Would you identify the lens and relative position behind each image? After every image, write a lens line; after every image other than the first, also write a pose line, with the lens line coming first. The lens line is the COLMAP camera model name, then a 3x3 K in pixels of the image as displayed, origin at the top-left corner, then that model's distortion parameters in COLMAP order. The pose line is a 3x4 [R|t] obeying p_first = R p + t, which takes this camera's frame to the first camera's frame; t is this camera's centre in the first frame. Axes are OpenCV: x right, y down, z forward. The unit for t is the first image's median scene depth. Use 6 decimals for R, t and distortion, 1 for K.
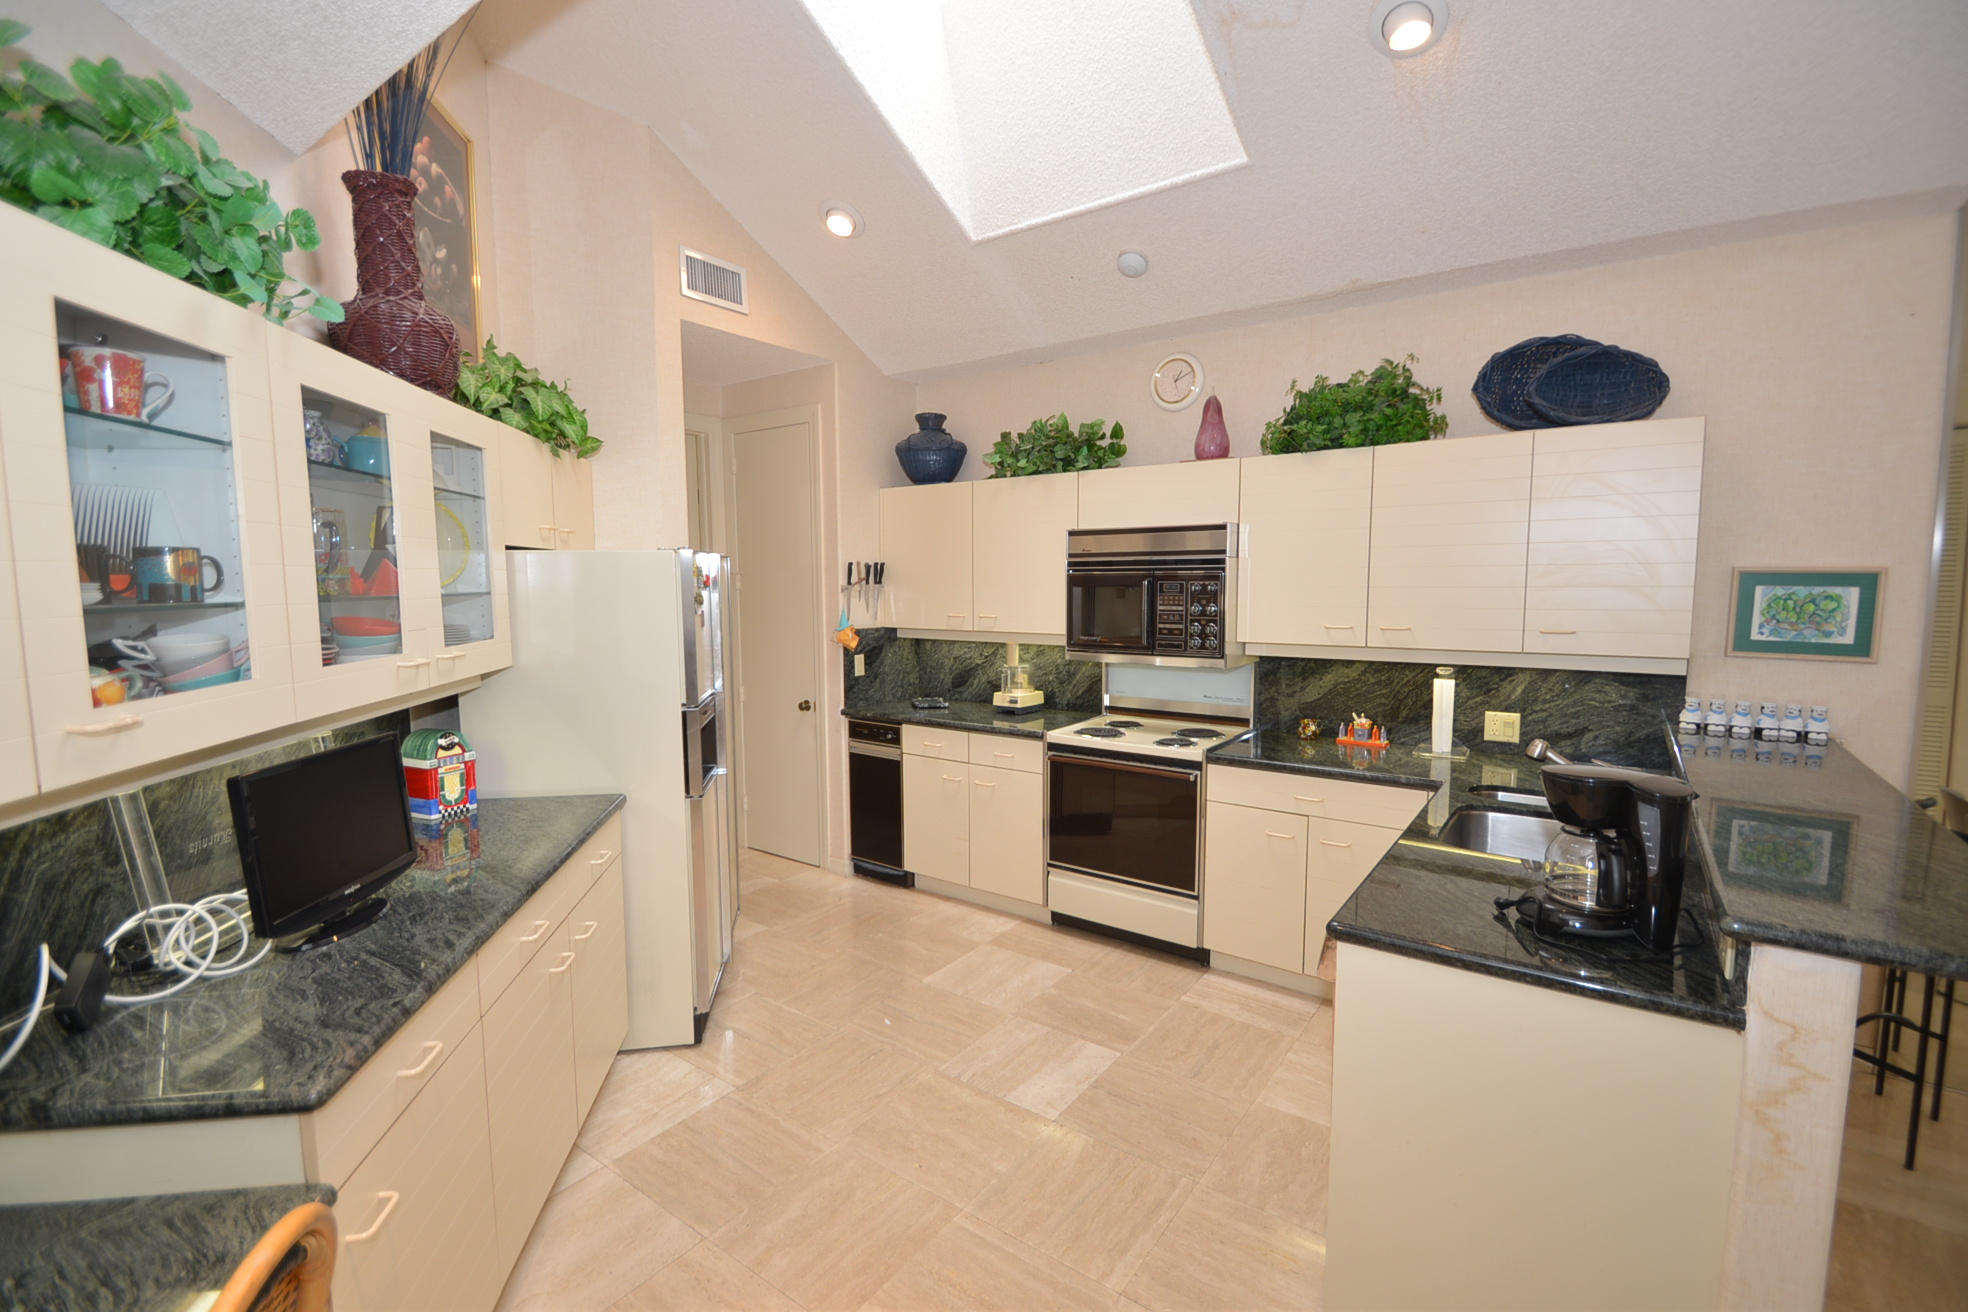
lens RADIAL K [[869.2, 0, 983.9], [0, 869.2, 657.8], [0, 0, 1]] dist [0.005843, -0.011623]
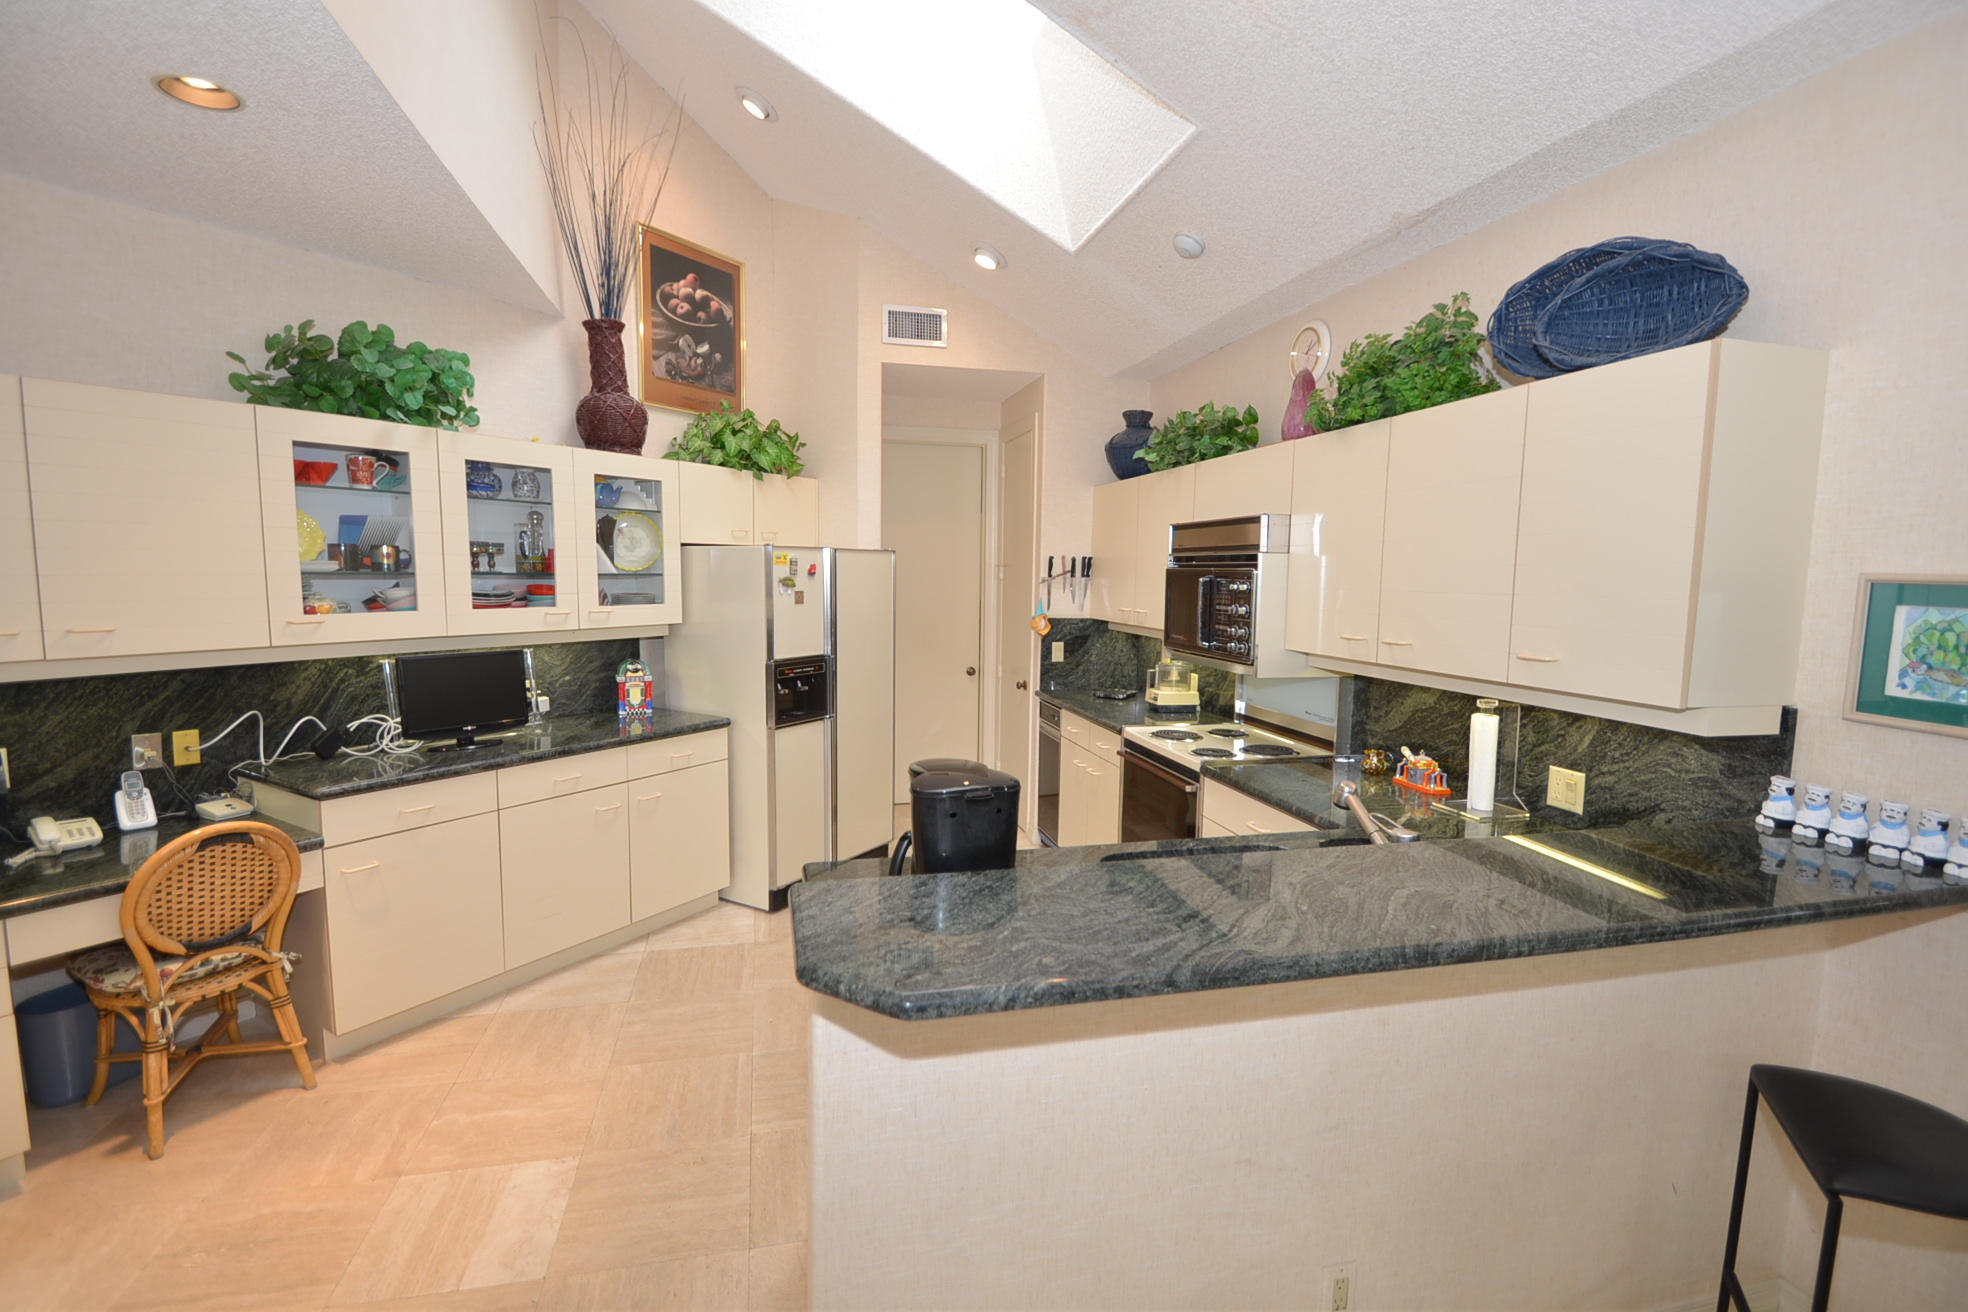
lens RADIAL K [[869.2, 0, 911.5], [0, 869.2, 652.2], [0, 0, 1]] dist [0.005843, -0.011623]
pose [[0.759759, 0.078088, -0.645498, 0.609918], [-0.077662, 0.996554, 0.029148, -0.012522], [0.645550, 0.027985, 0.763205, 0.090012]]
